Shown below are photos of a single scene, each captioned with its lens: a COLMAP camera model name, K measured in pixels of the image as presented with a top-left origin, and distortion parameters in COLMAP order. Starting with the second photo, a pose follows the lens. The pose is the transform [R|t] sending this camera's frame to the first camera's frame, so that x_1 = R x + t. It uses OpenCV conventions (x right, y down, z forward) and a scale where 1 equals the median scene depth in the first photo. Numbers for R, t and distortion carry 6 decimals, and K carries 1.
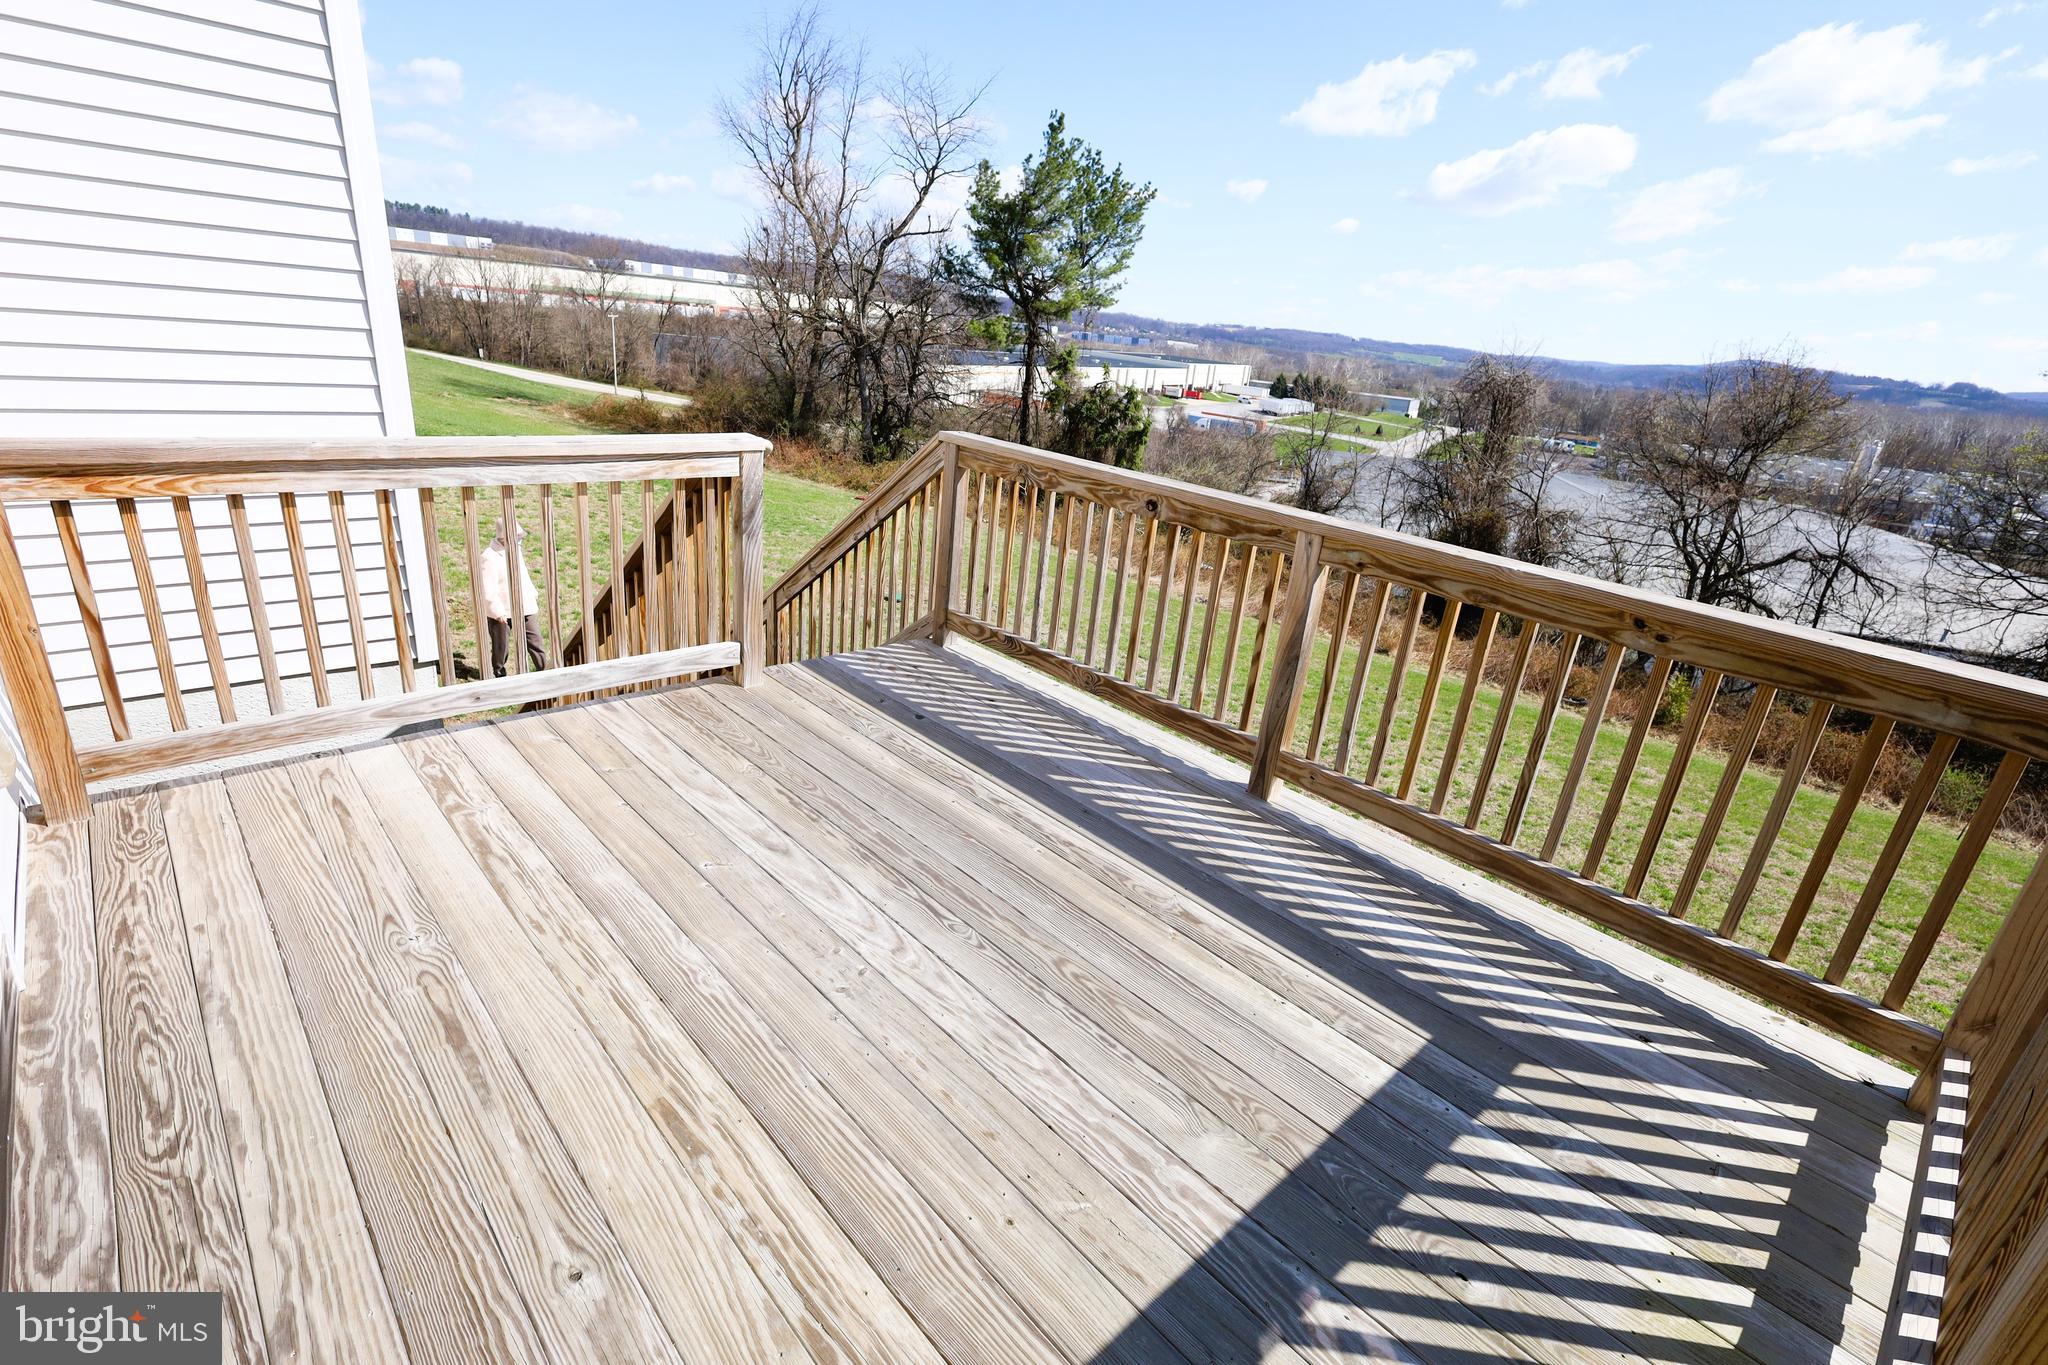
lens RADIAL K [[950.6, 0, 1022.8], [0, 950.6, 679.6], [0, 0, 1]] dist [-0.003592, 0.001700]
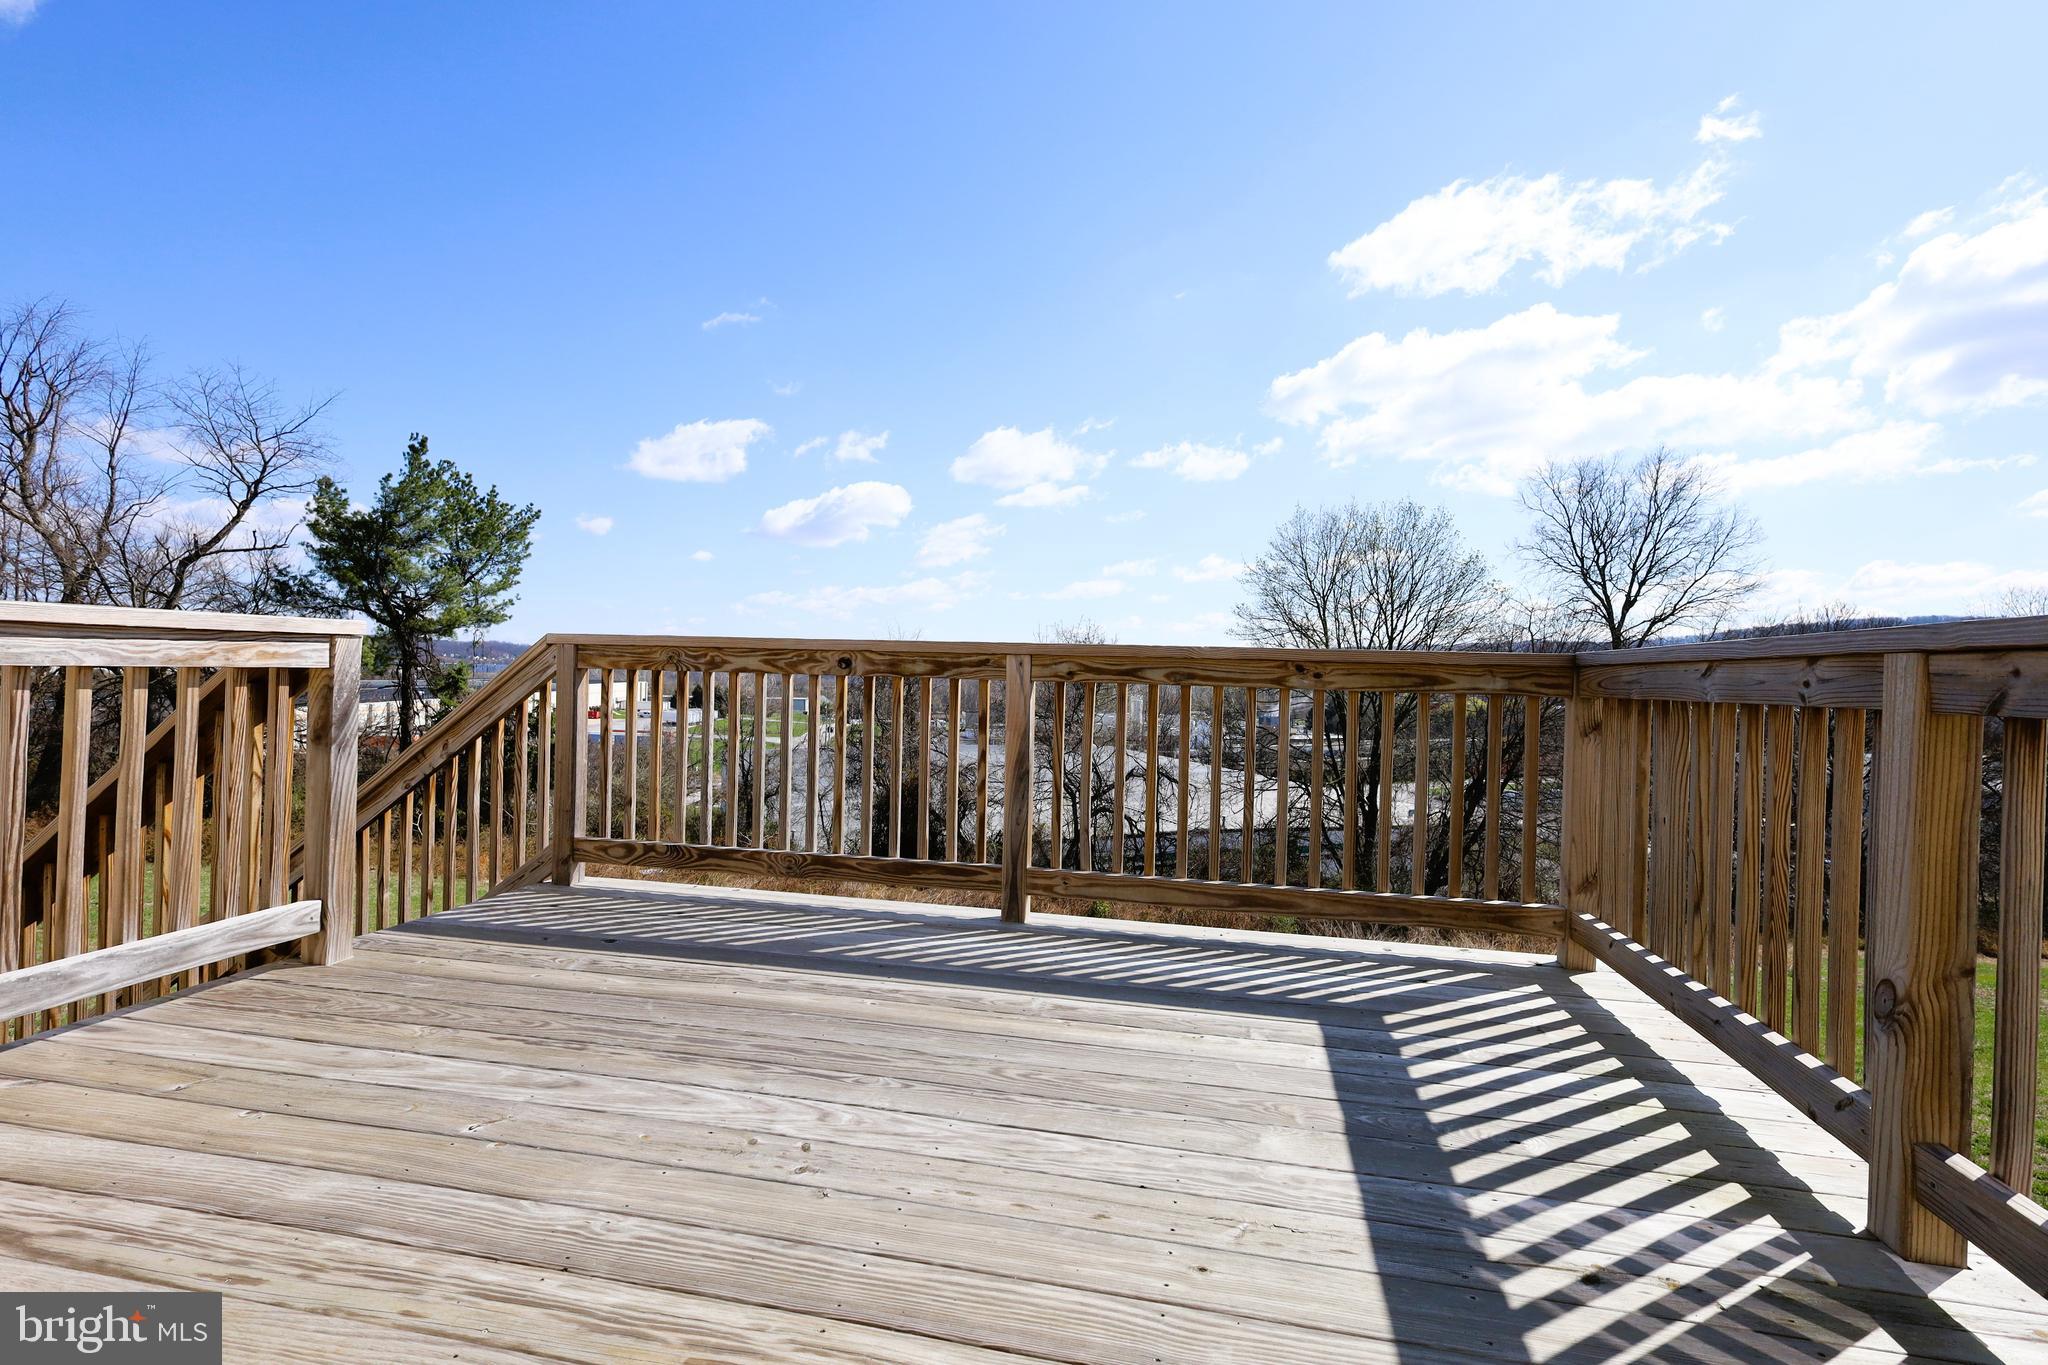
lens RADIAL K [[950.6, 0, 1022.8], [0, 950.6, 679.6], [0, 0, 1]] dist [-0.003592, 0.001700]
pose [[0.818541, -0.077013, 0.569263, -0.219137], [0.250995, 0.939322, -0.233828, 0.089178], [-0.516713, 0.334280, 0.788203, 0.092467]]
